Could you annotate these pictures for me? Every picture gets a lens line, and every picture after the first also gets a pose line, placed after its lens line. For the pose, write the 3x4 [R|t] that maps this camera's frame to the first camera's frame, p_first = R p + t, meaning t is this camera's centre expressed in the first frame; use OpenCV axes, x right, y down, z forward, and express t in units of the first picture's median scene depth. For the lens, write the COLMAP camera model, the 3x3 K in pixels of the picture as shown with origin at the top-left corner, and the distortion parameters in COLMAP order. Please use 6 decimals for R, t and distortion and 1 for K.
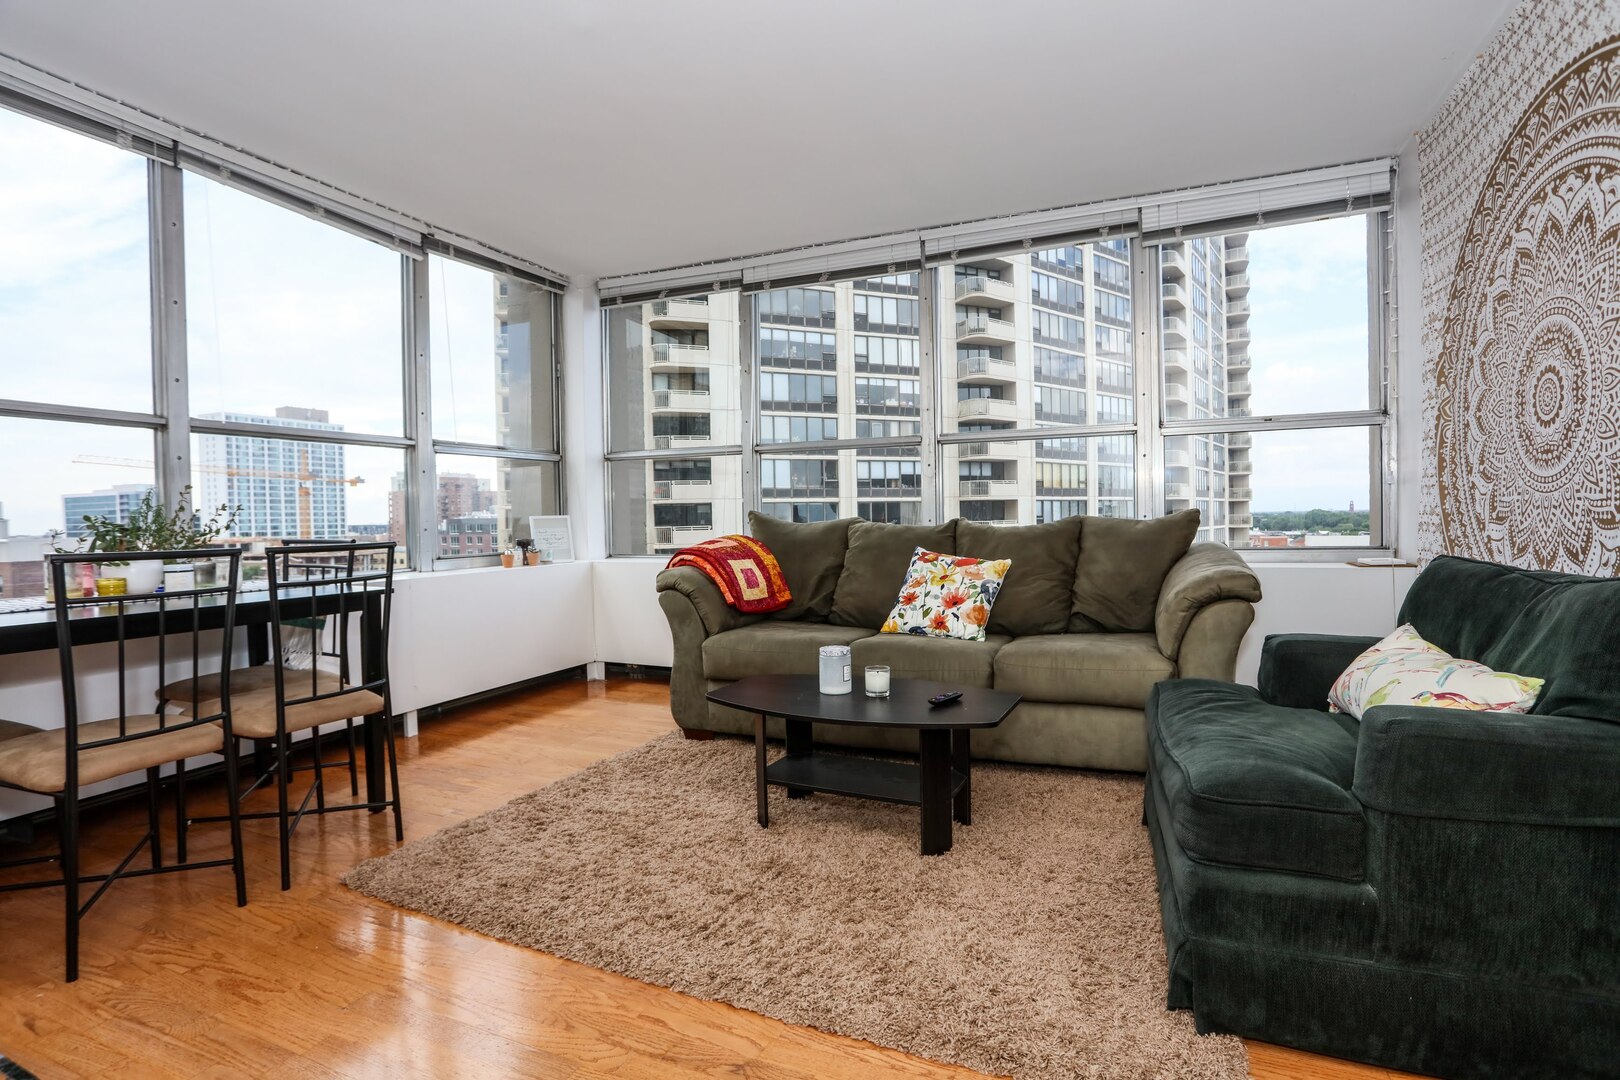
lens RADIAL K [[798.4, 0, 806.5], [0, 798.4, 544.6], [0, 0, 1]] dist [-0.050097, 0.008176]
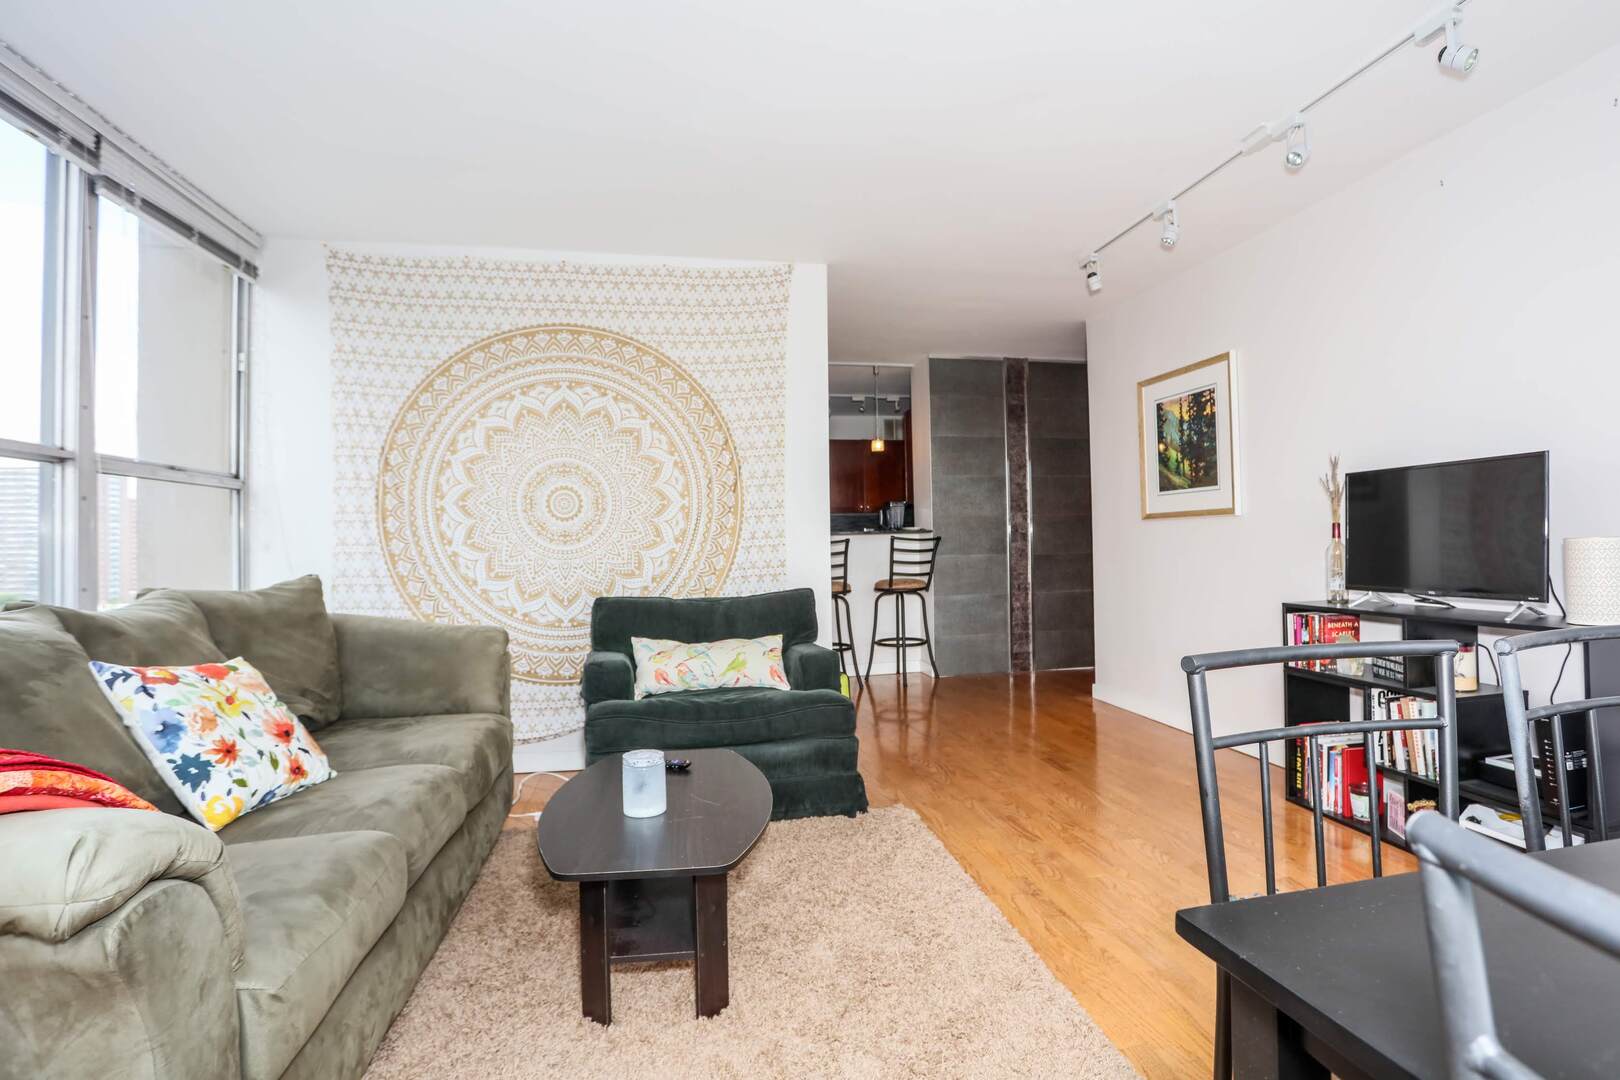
lens RADIAL K [[798.4, 0, 810.3], [0, 798.4, 528.4], [0, 0, 1]] dist [-0.050097, 0.008176]
pose [[-0.559706, 0.049390, 0.827218, -0.494947], [0.055949, 0.998197, -0.021742, -0.042439], [-0.826800, 0.034112, -0.561460, 0.952016]]
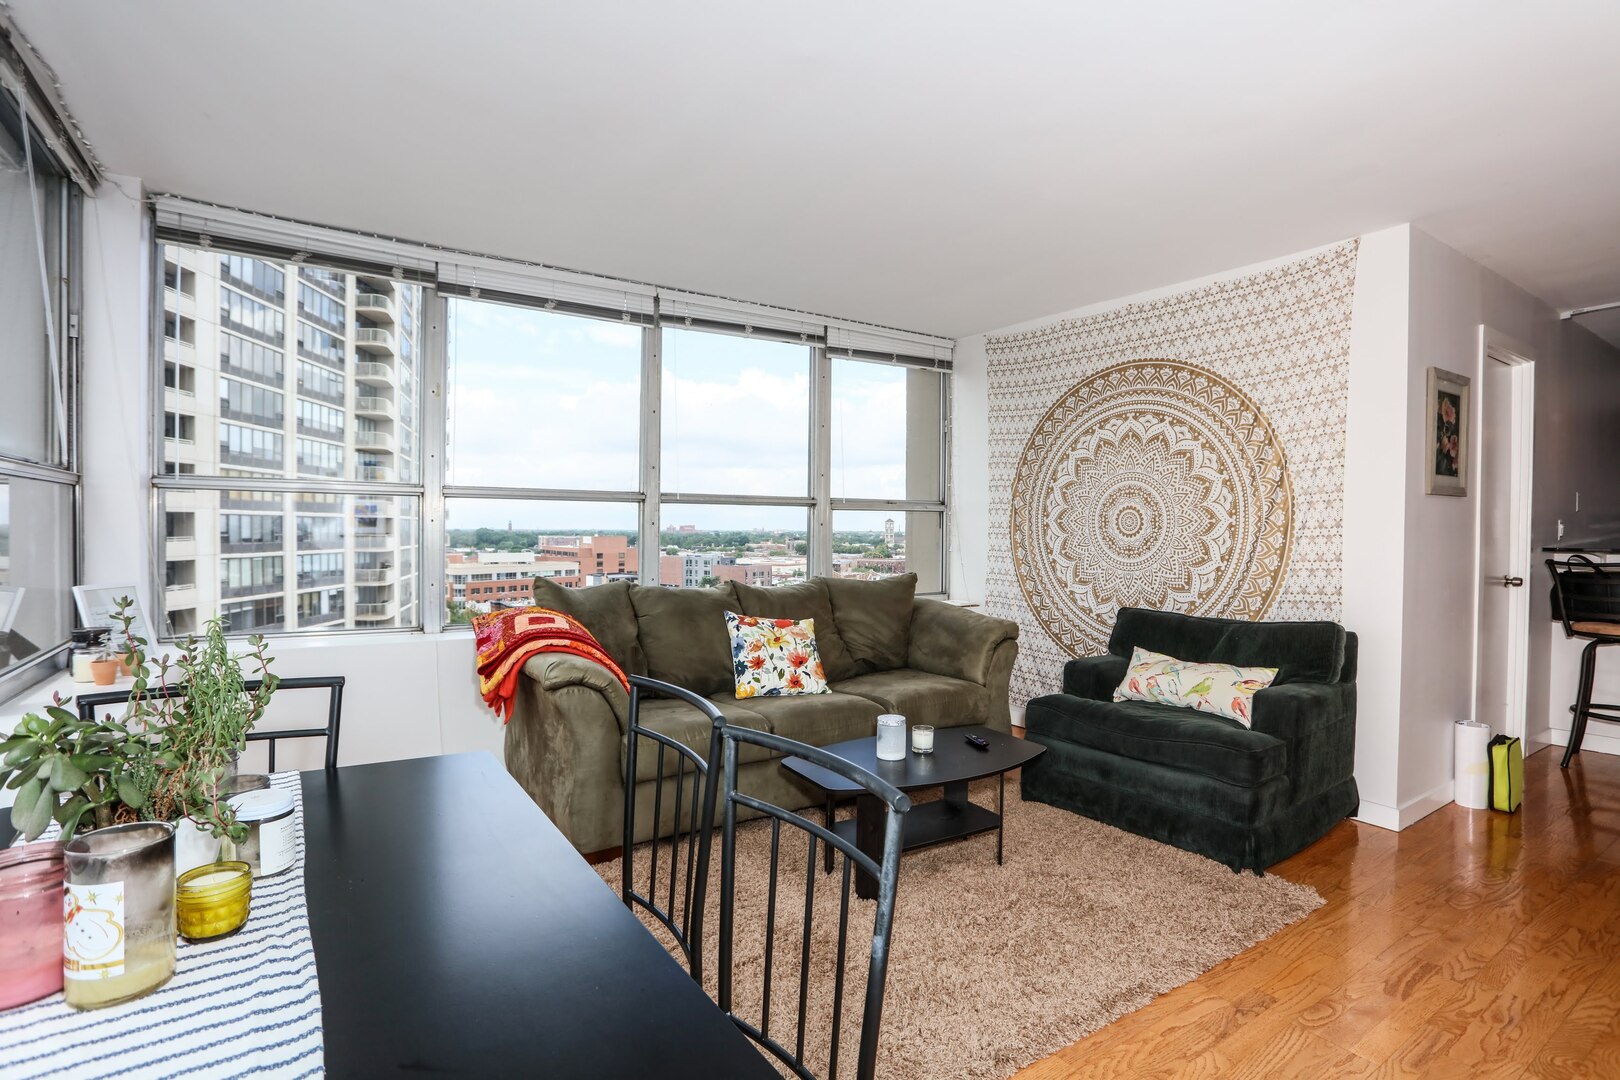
lens RADIAL K [[798.4, 0, 821.7], [0, 798.4, 540.9], [0, 0, 1]] dist [-0.050097, 0.008176]
pose [[0.537511, 0.010240, 0.843195, -0.700842], [0.010091, 0.999777, -0.018574, -0.071043], [-0.843197, 0.018493, 0.537287, 0.358567]]
